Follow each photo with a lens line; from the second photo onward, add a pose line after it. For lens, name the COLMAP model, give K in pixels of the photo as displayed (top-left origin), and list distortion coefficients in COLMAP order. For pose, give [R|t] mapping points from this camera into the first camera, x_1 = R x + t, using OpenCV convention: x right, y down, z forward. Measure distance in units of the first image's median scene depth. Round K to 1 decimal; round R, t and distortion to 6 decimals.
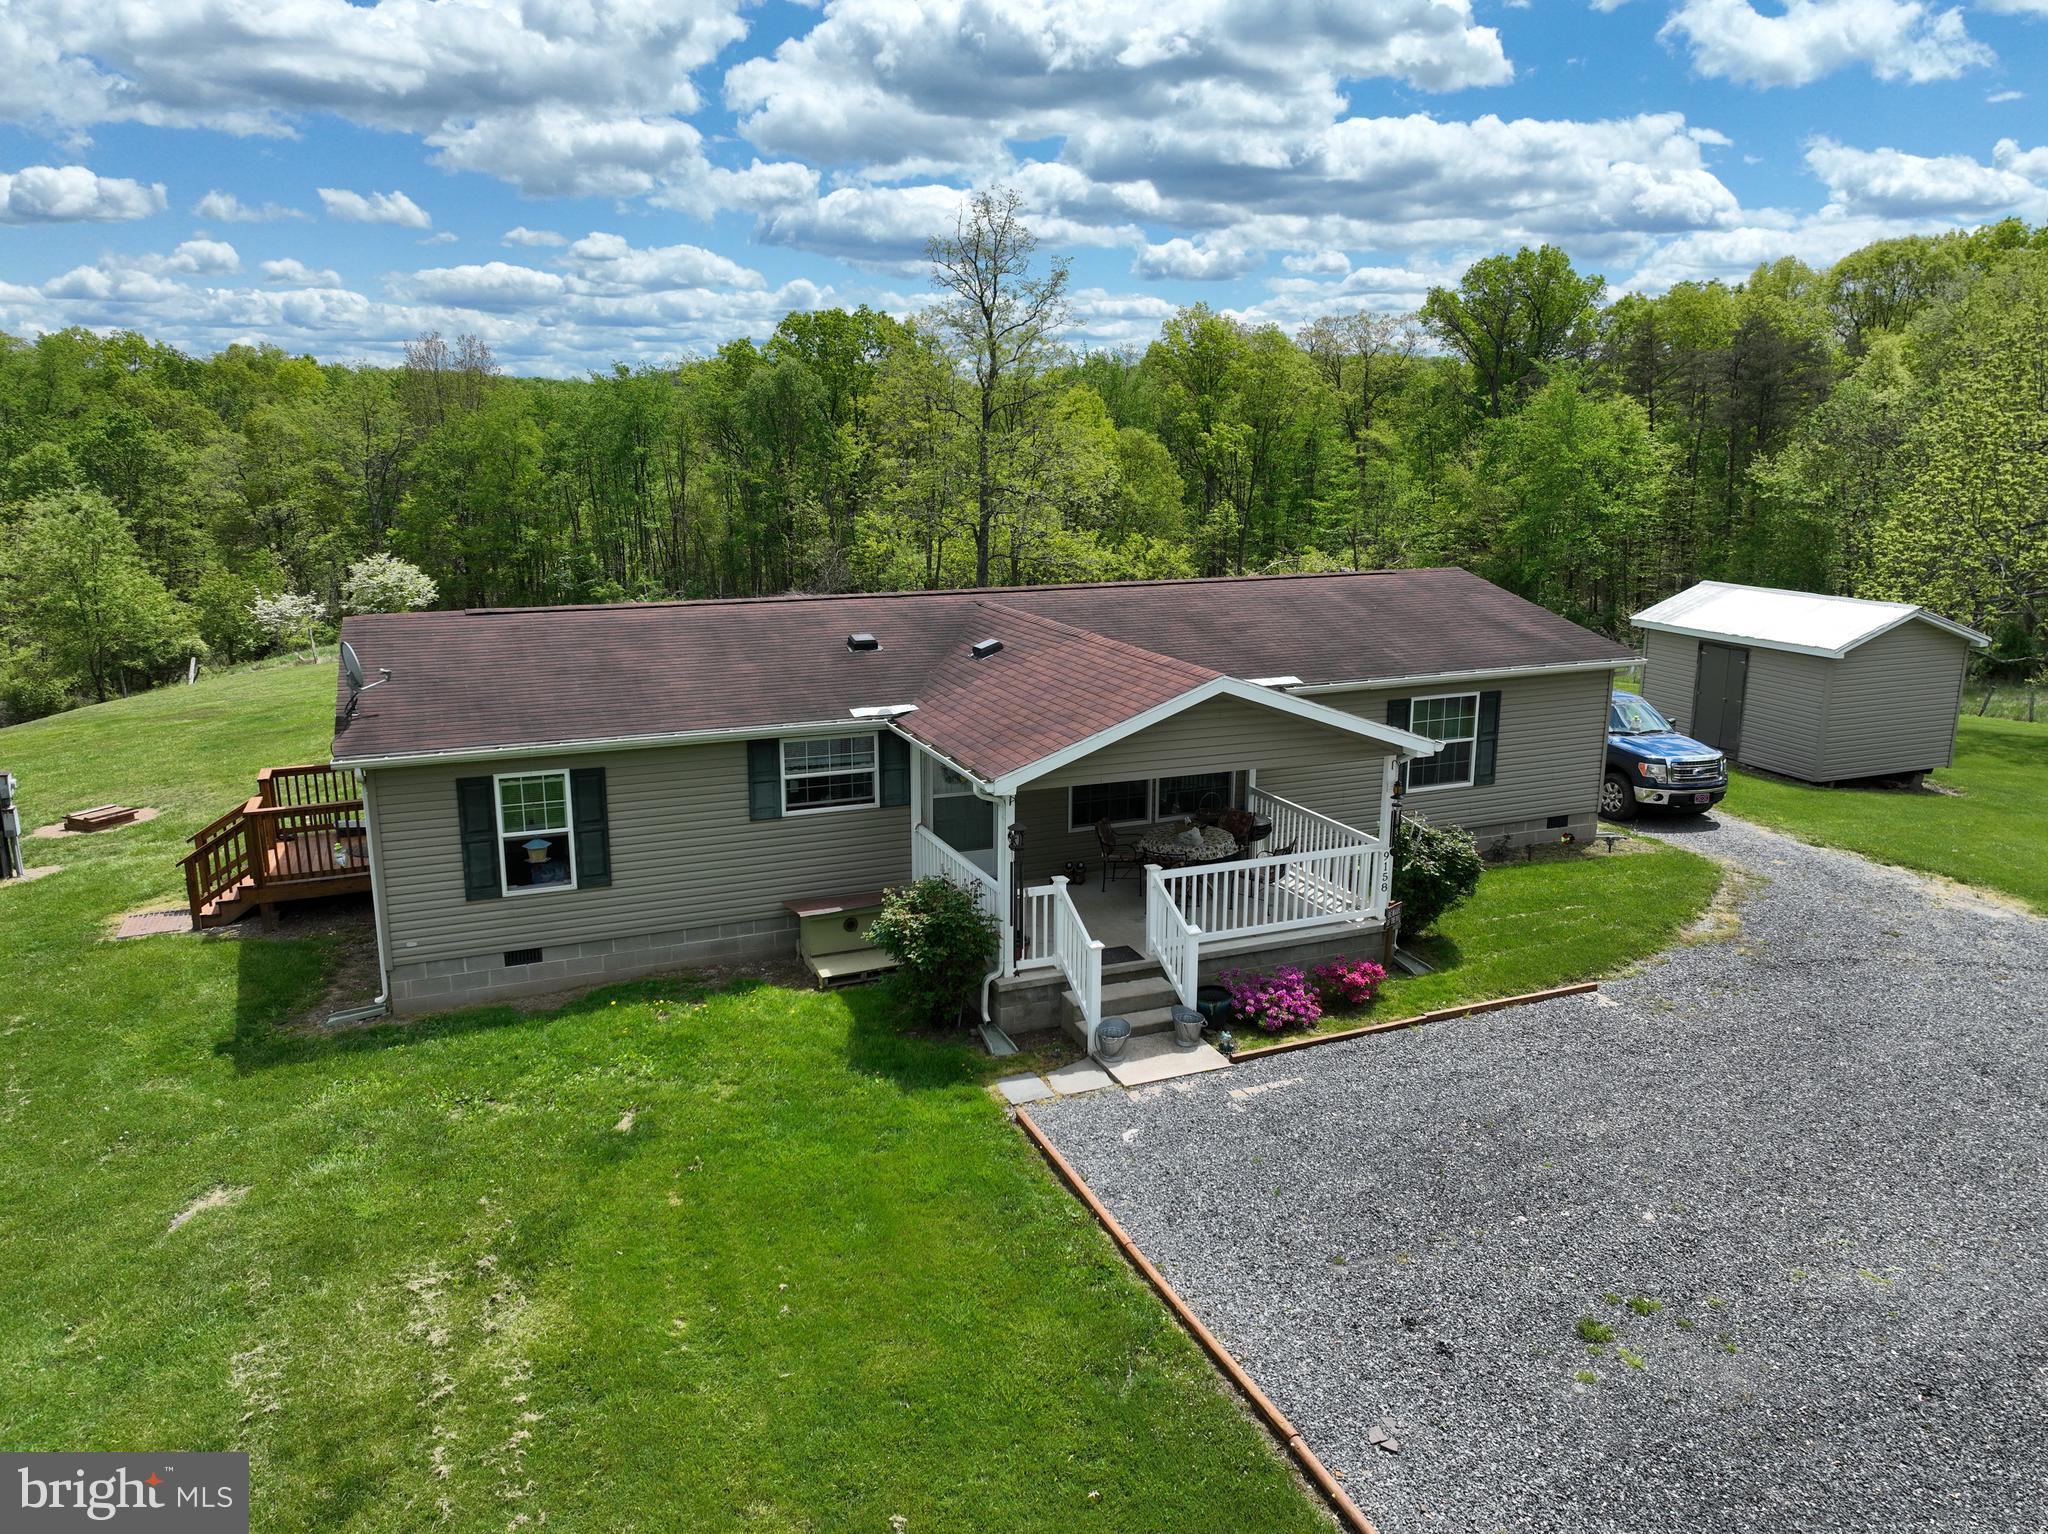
lens RADIAL K [[1435.2, 0, 1034.6], [0, 1435.2, 768.7], [0, 0, 1]] dist [-0.004468, 0.020031]
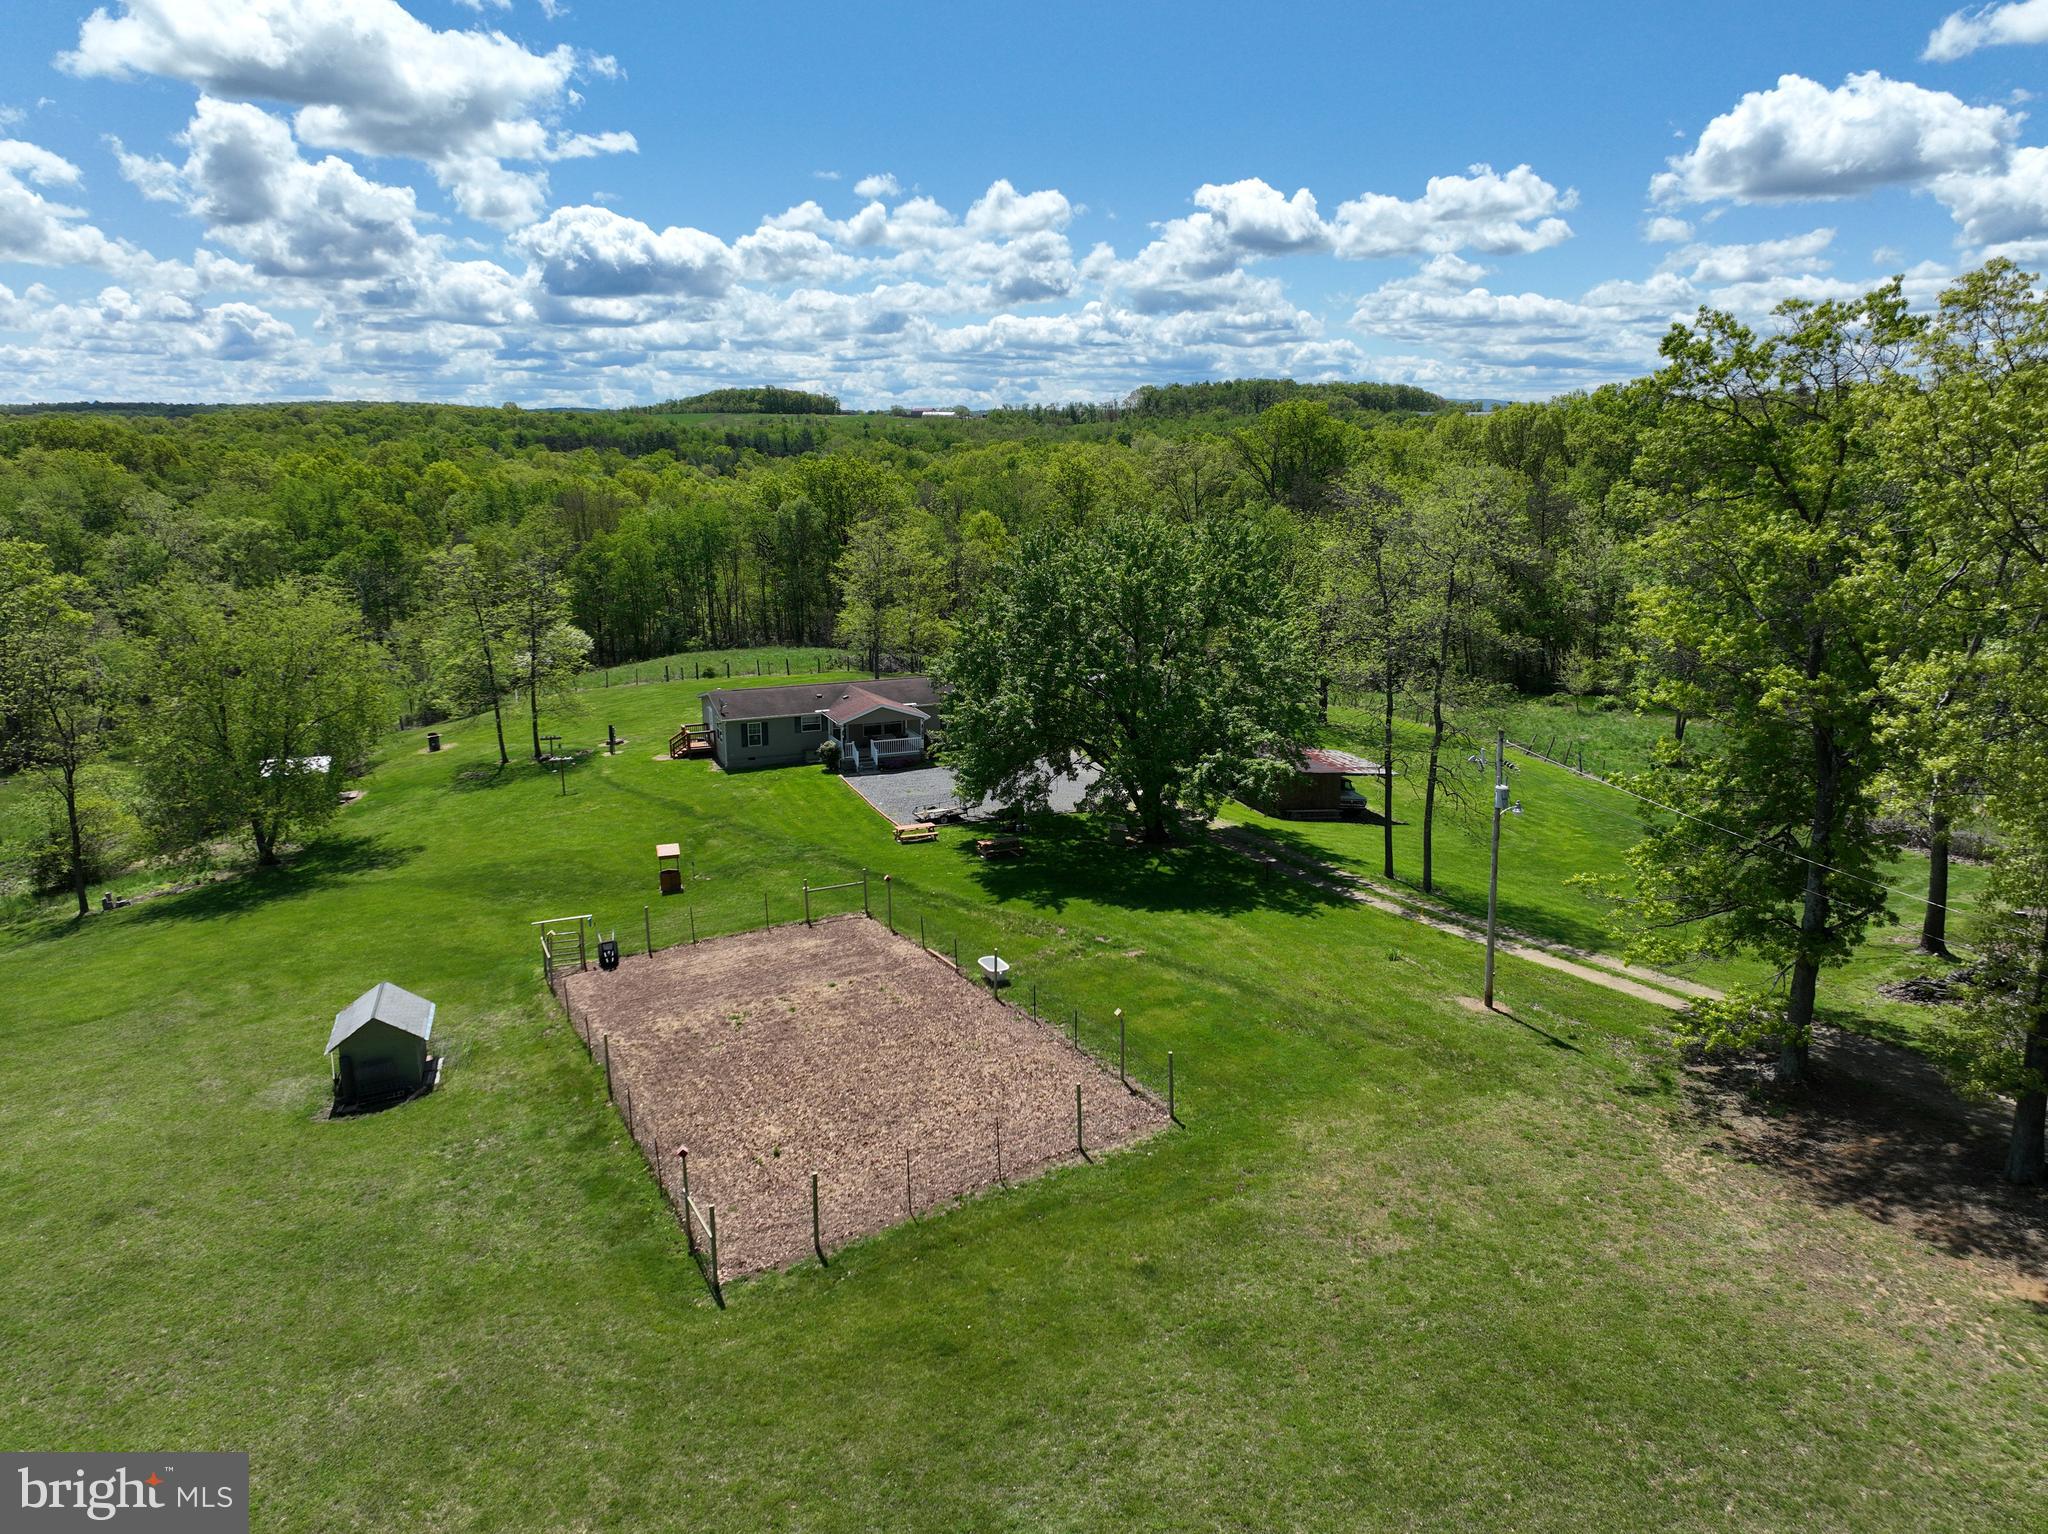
lens RADIAL K [[1435.2, 0, 1034.2], [0, 1435.2, 757.2], [0, 0, 1]] dist [-0.004468, 0.020031]
pose [[0.999961, -0.003765, -0.007971, 0.691183], [0.003667, 0.999918, -0.012277, 0.188652], [0.008017, 0.012247, 0.999893, -4.092072]]
